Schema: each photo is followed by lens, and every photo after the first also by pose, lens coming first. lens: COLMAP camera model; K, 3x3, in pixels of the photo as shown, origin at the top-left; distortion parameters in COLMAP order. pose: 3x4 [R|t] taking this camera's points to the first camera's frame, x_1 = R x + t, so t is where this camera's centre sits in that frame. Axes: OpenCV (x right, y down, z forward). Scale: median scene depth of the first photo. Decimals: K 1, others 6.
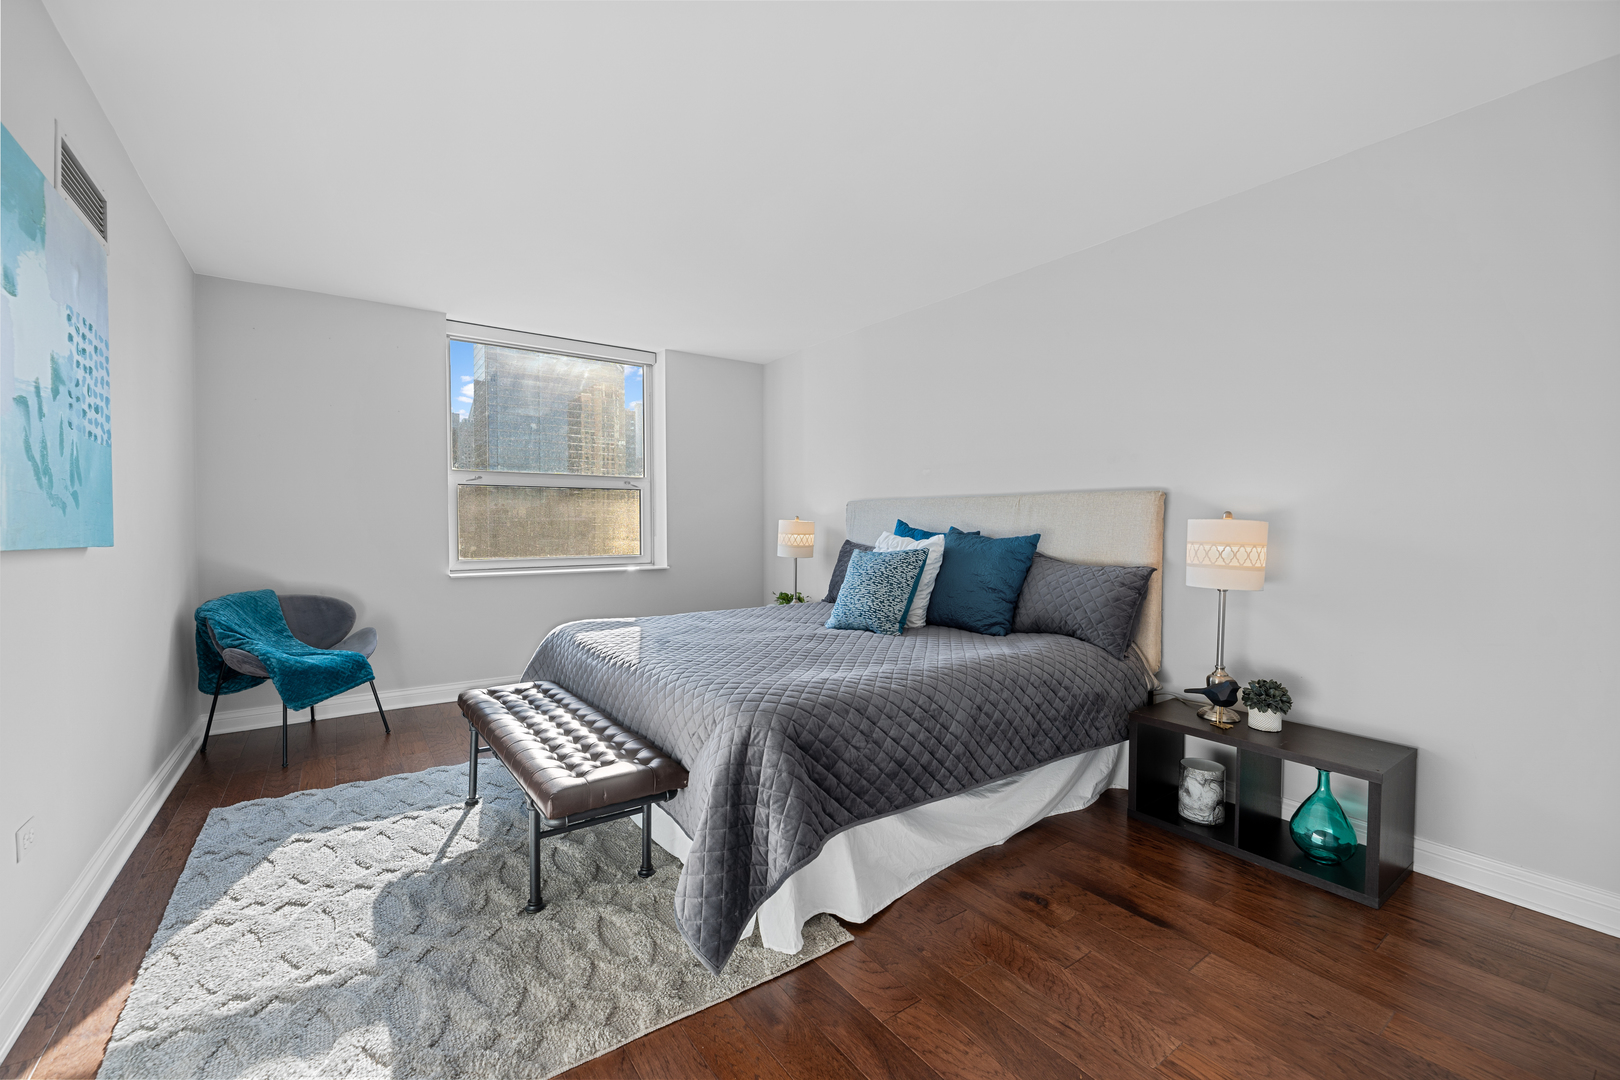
lens RADIAL K [[671.8, 0, 815.7], [0, 671.8, 541.6], [0, 0, 1]] dist [0.000727, -0.004538]
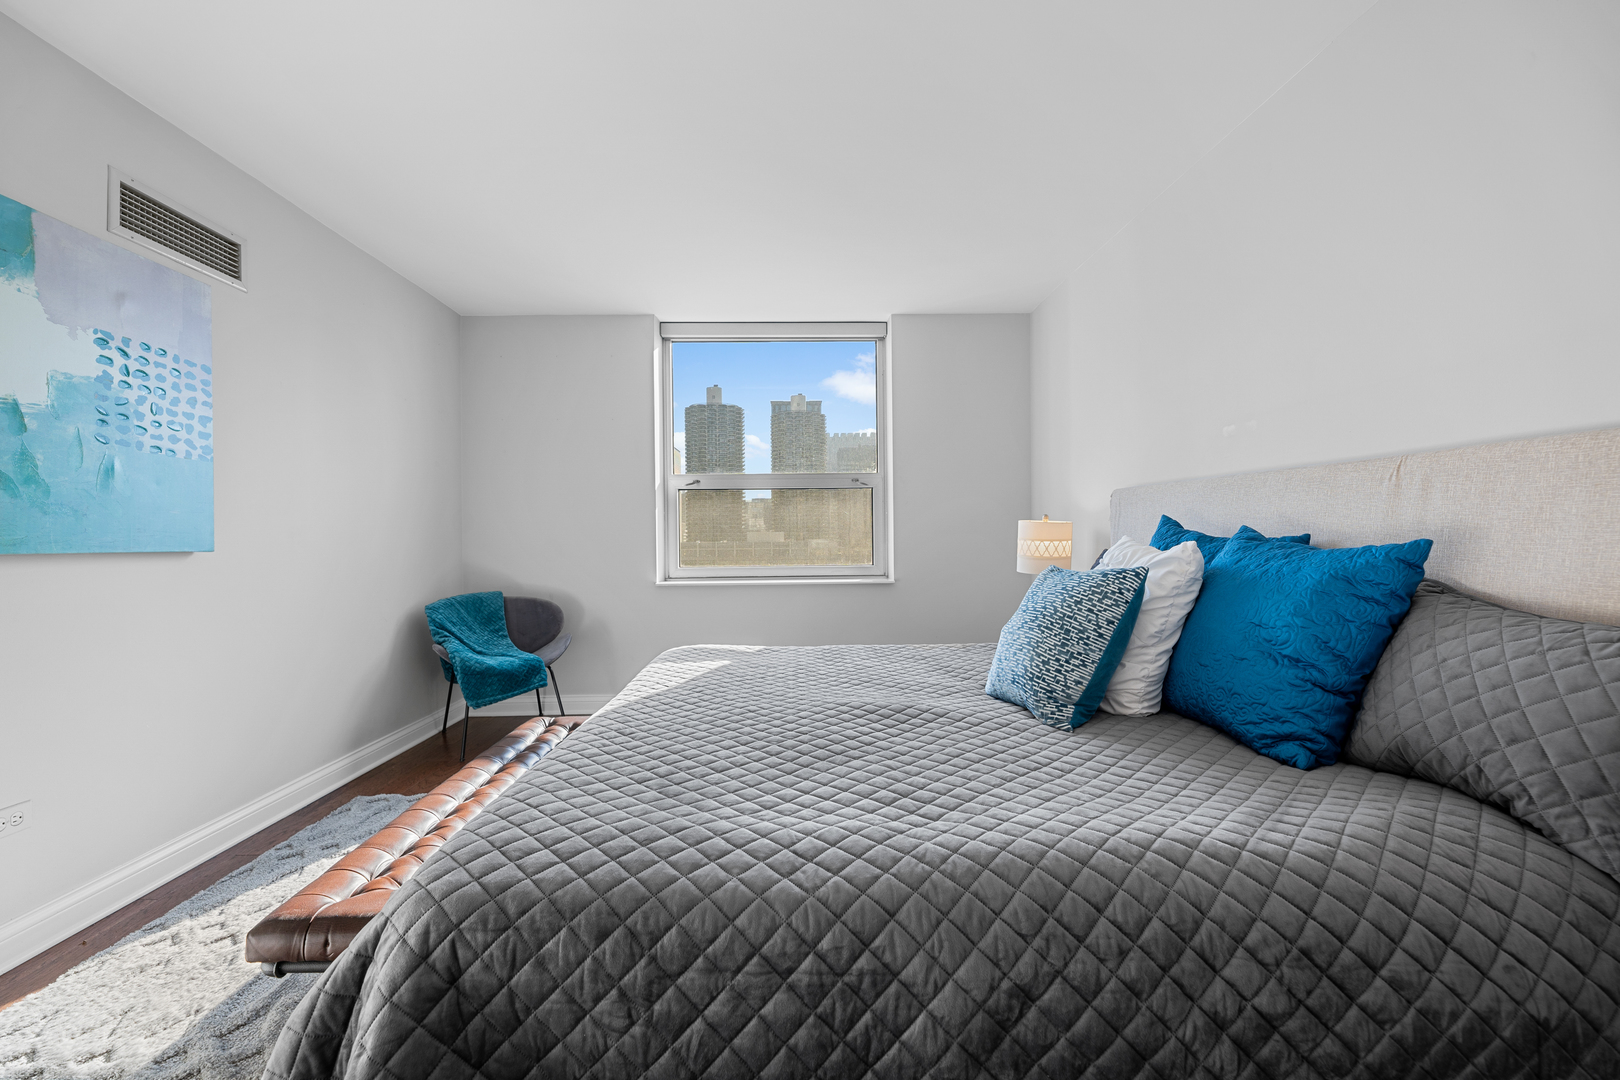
lens RADIAL K [[671.8, 0, 815.7], [0, 671.8, 541.6], [0, 0, 1]] dist [0.000727, -0.004538]
pose [[0.822722, 0.000930, -0.568444, 0.254898], [-0.006744, 0.999944, -0.008125, -0.004183], [0.568404, 0.010518, 0.822682, 0.430552]]
